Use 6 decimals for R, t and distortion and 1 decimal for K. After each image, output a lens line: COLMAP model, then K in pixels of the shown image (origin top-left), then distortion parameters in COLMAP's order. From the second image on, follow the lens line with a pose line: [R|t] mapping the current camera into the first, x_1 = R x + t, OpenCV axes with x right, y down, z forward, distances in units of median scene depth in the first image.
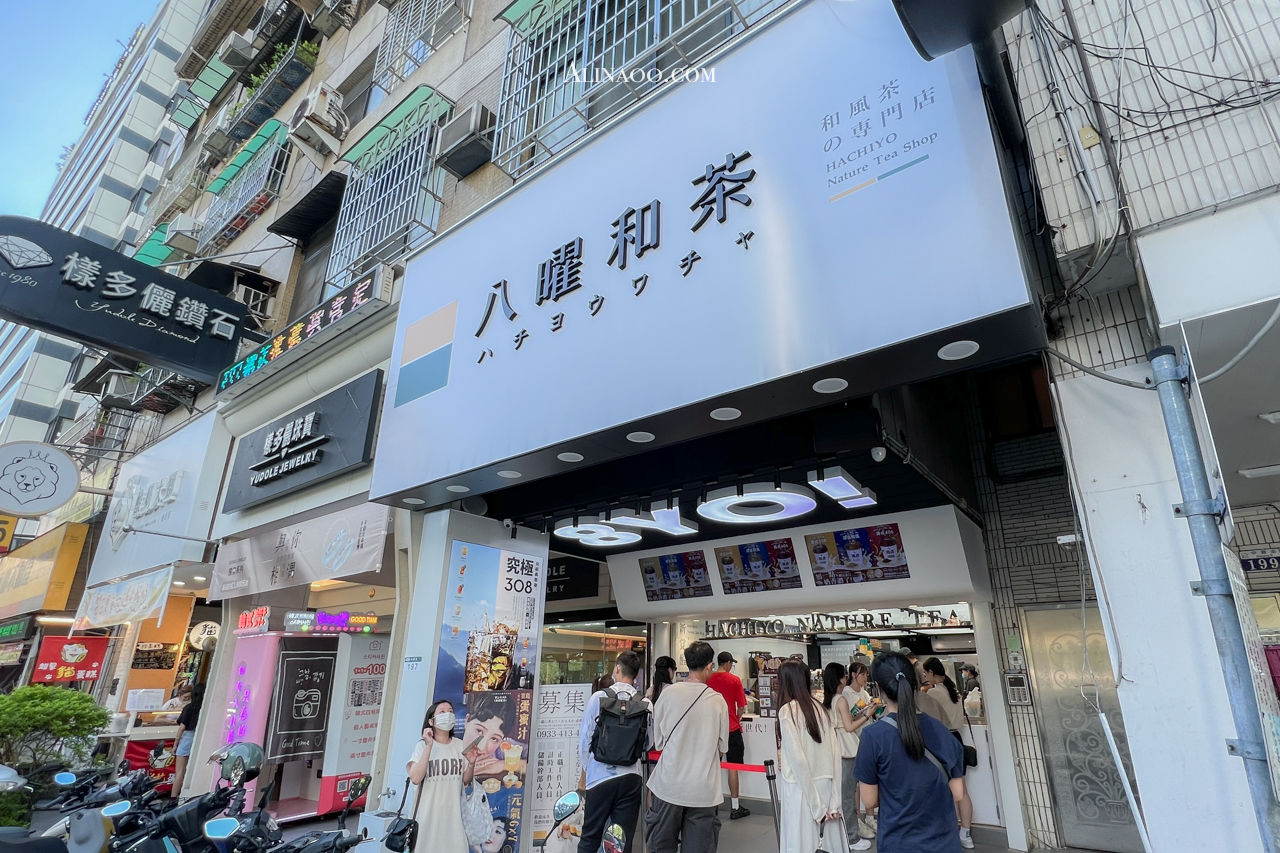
lens RADIAL K [[666.3, 0, 686.9], [0, 666.3, 426.7], [0, 0, 1]] dist [-0.002717, -0.000343]
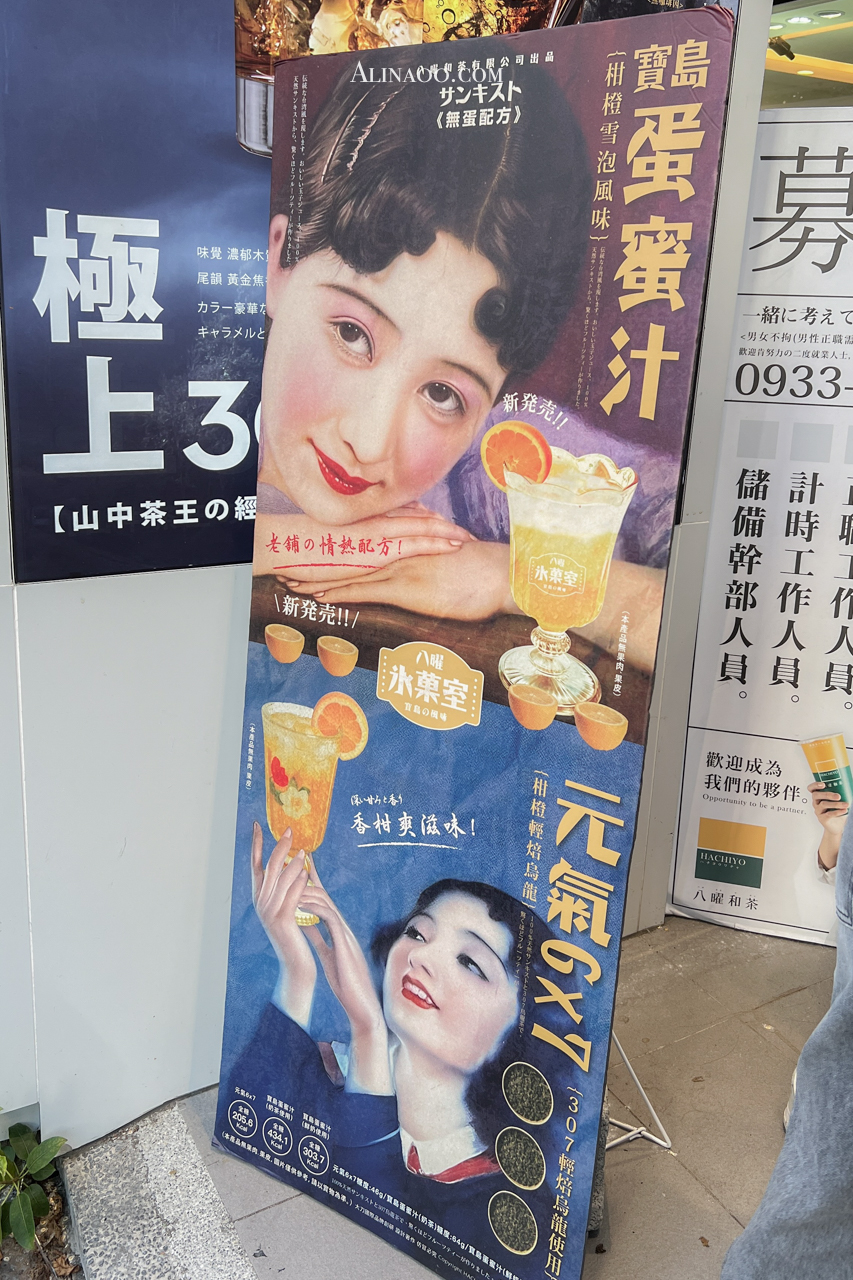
lens RADIAL K [[1238.4, 0, 426.5], [0, 1238.4, 640.0], [0, 0, 1]] dist [0.103180, -0.194594]
pose [[0.911554, 0.161575, -0.378103, -0.194246], [0.100385, 0.804281, 0.585708, 0.374841], [0.398737, -0.571861, 0.716927, 0.819735]]
